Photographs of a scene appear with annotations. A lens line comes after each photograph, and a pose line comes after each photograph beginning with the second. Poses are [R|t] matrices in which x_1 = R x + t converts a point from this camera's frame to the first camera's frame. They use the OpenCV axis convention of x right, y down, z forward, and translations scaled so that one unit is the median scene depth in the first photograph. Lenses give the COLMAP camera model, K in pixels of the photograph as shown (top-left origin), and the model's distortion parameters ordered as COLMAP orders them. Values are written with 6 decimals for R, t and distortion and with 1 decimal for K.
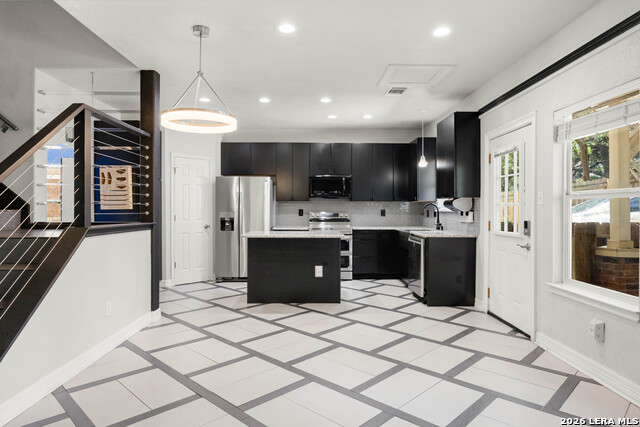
lens RADIAL K [[395.4, 0, 318.9], [0, 395.4, 204.9], [0, 0, 1]] dist [0.003285, 0.000360]
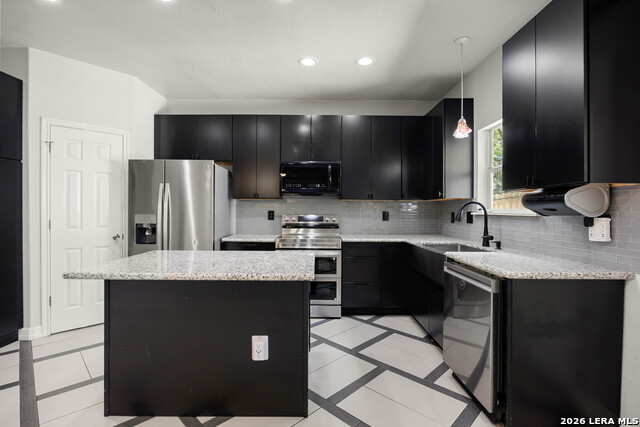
lens RADIAL K [[295.0, 0, 321.9], [0, 295.0, 211.1], [0, 0, 1]] dist [0.000051, 0.000060]
pose [[0.999957, 0.002058, -0.009083, 0.056076], [-0.001939, 0.999913, 0.013061, 0.004877], [0.009110, -0.013043, 0.999873, 0.504176]]
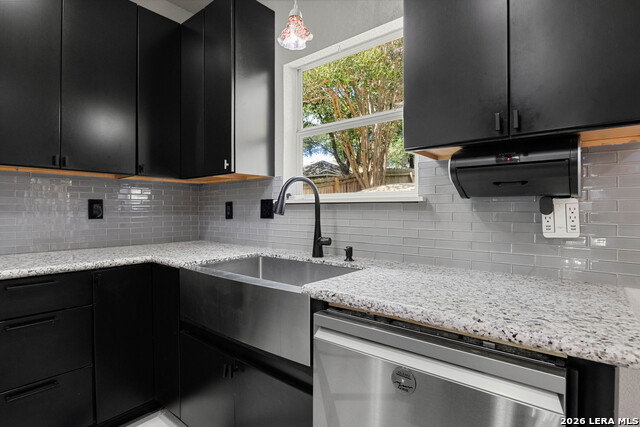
lens RADIAL K [[330.3, 0, 317.5], [0, 330.3, 210.4], [0, 0, 1]] dist [0.000527, 0.000101]
pose [[0.654644, -0.002440, 0.755933, 0.079003], [-0.009695, 0.999885, 0.011624, 0.017807], [-0.755875, -0.014939, 0.654546, 0.731223]]
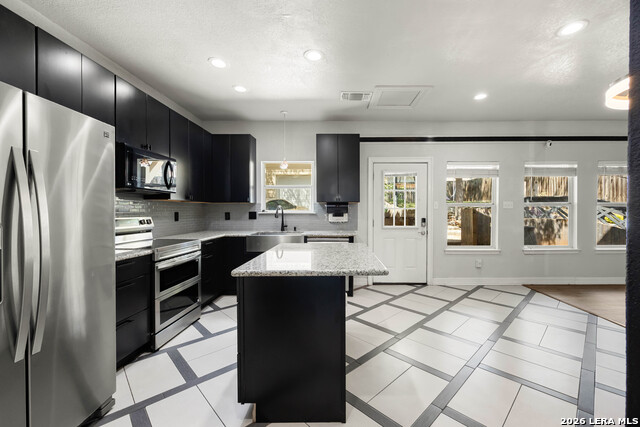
lens RADIAL K [[247.1, 0, 319.0], [0, 247.1, 211.2], [0, 0, 1]] dist [-0.000273, 0.000189]
pose [[0.055415, -0.003786, 0.998456, -0.320503], [-0.009341, 0.999947, 0.004310, 0.005576], [-0.998420, -0.009565, 0.055377, 0.774860]]
